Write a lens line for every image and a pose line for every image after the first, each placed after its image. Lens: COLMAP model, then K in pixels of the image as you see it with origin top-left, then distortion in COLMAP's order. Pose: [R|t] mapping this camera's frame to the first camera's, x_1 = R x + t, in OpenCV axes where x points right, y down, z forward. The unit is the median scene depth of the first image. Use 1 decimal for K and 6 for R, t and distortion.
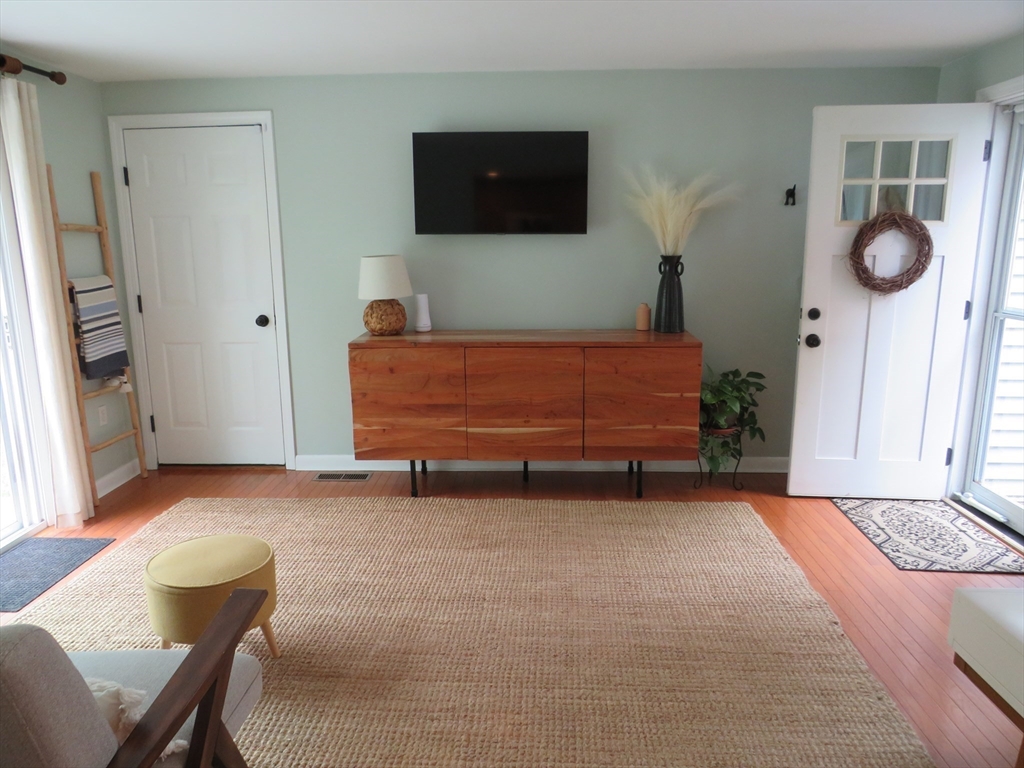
lens RADIAL K [[726.5, 0, 507.6], [0, 726.5, 385.1], [0, 0, 1]] dist [-0.052637, 0.050126]
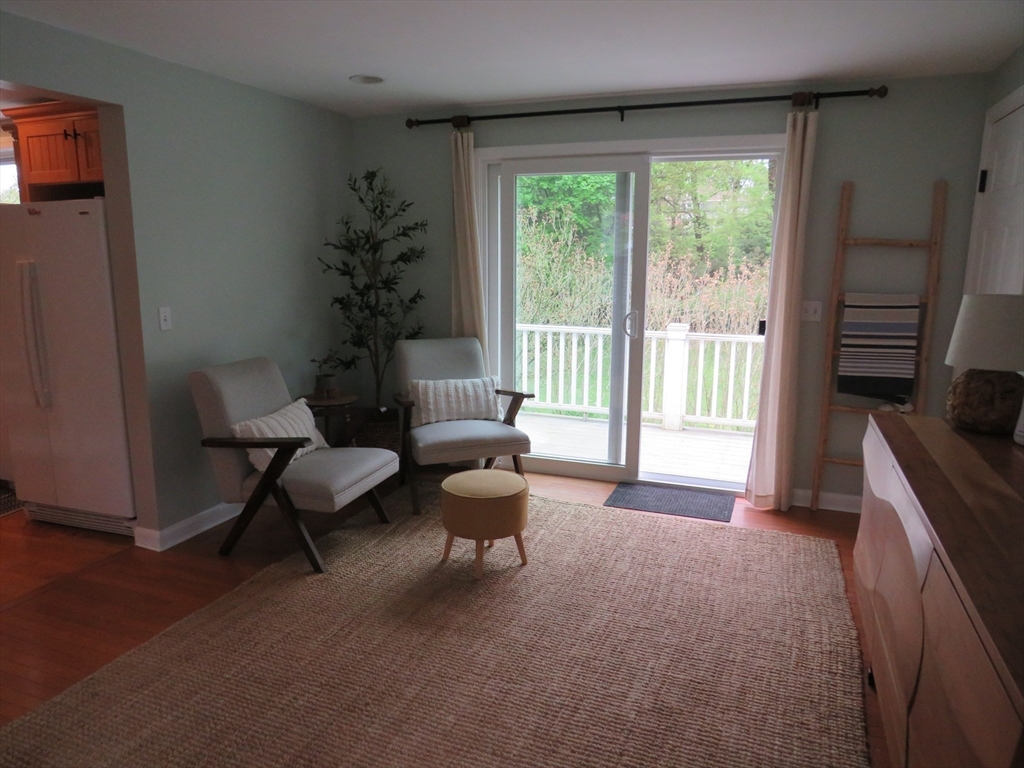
lens RADIAL K [[726.5, 0, 507.6], [0, 726.5, 385.1], [0, 0, 1]] dist [-0.052637, 0.050126]
pose [[-0.321751, 0.183624, -0.928848, 0.520948], [-0.206539, 0.943777, 0.258120, -0.187420], [0.924023, 0.274893, -0.265736, 0.857751]]
